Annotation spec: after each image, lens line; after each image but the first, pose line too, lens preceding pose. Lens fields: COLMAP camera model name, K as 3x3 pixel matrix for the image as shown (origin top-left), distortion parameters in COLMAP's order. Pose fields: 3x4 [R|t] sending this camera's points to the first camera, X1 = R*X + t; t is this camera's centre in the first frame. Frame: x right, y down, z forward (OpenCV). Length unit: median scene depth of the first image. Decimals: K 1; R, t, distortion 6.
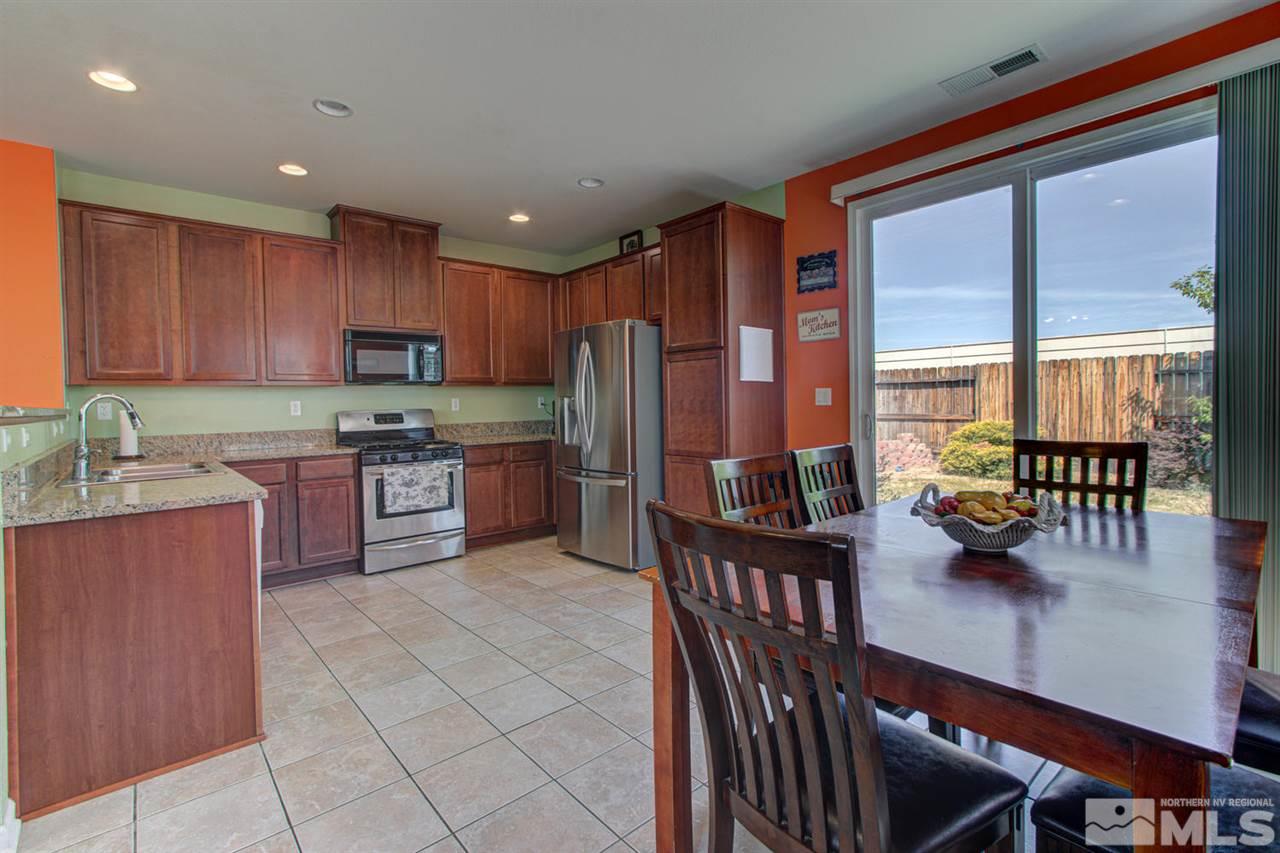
lens RADIAL K [[599.9, 0, 640.2], [0, 599.9, 415.9], [0, 0, 1]] dist [0.001138, 0.003275]
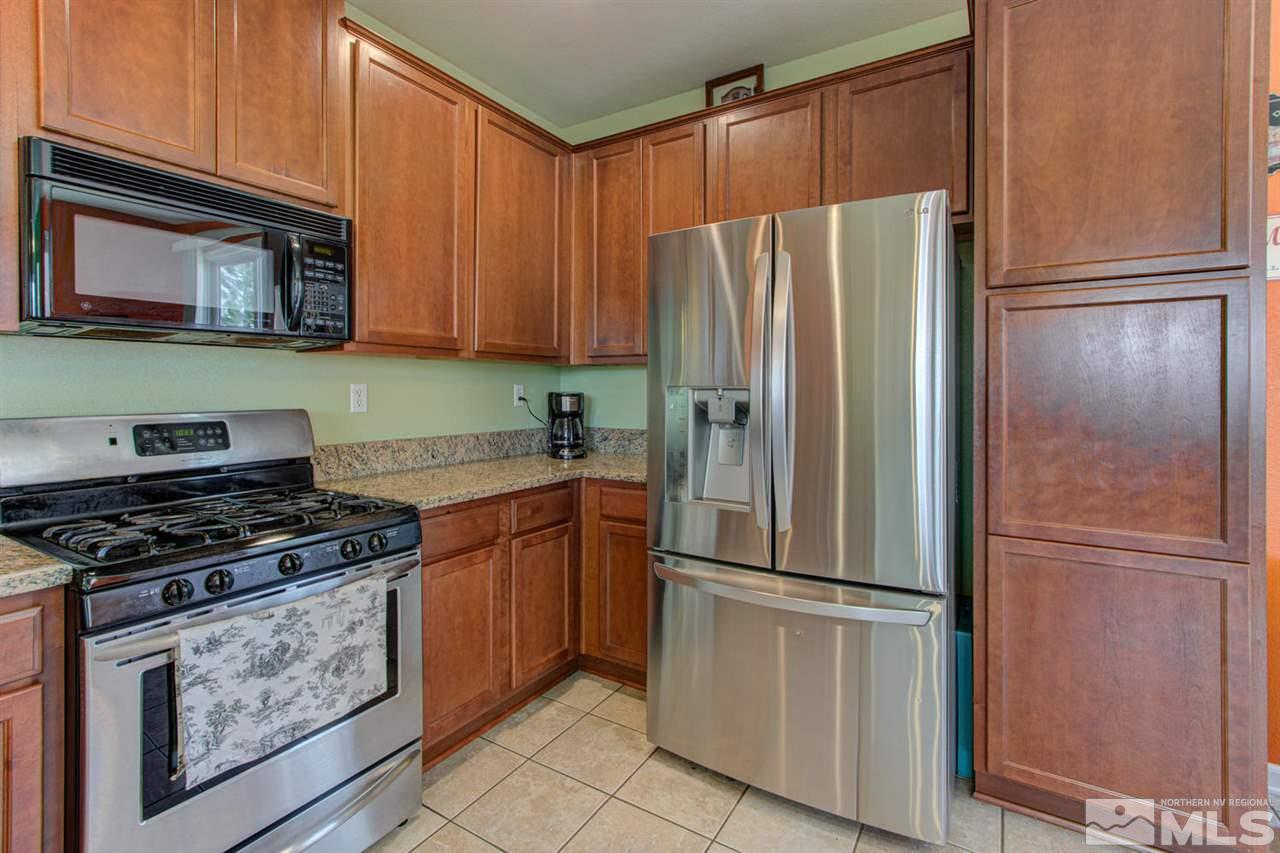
lens RADIAL K [[599.9, 0, 632.8], [0, 599.9, 390.6], [0, 0, 1]] dist [0.001138, 0.003275]
pose [[0.951940, 0.020344, 0.305610, -0.310748], [-0.012655, 0.999552, -0.027118, -0.018875], [-0.306024, 0.021947, 0.951771, 0.658716]]
